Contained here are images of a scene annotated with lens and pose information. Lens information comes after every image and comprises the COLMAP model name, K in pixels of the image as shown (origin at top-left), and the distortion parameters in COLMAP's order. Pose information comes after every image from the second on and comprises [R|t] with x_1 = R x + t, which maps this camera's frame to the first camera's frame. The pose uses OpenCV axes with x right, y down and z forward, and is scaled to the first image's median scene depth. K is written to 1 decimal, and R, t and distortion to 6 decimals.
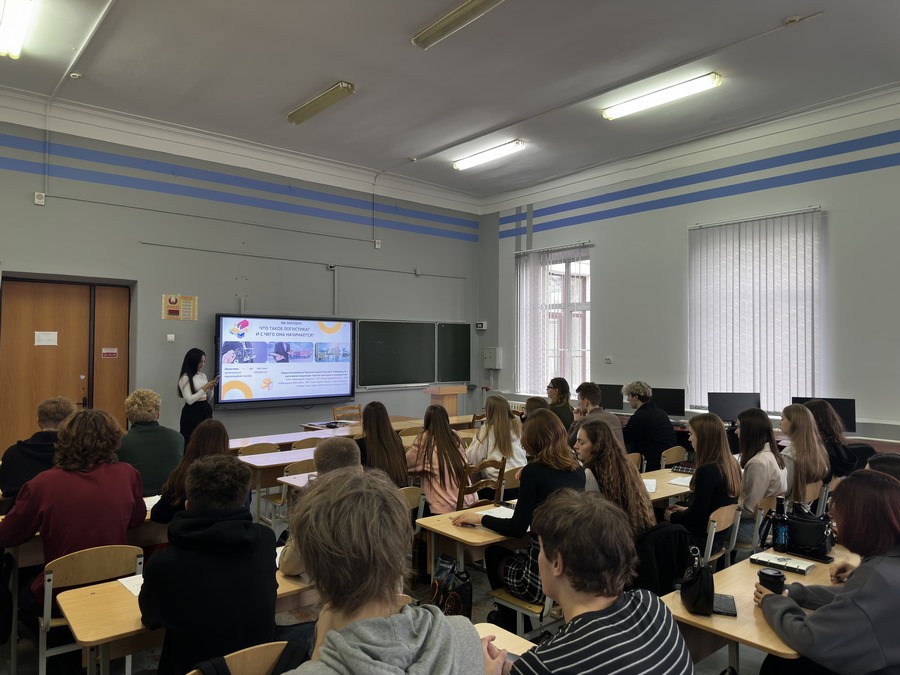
lens RADIAL K [[627.4, 0, 450.5], [0, 627.4, 338.9], [0, 0, 1]] dist [-0.001735, -0.000622]
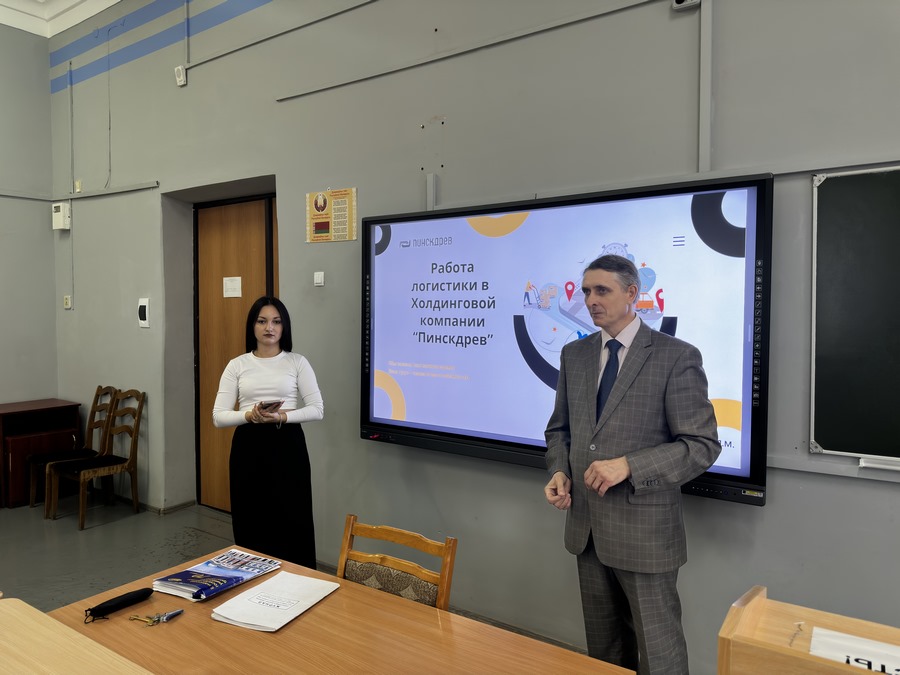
lens RADIAL K [[627.4, 0, 449.5], [0, 627.4, 336.7], [0, 0, 1]] dist [-0.001735, -0.000622]
pose [[0.271957, 0.038319, -0.961546, 0.065831], [0.002991, 0.999168, 0.040664, 0.024335], [0.962305, -0.013935, 0.271616, 0.964520]]
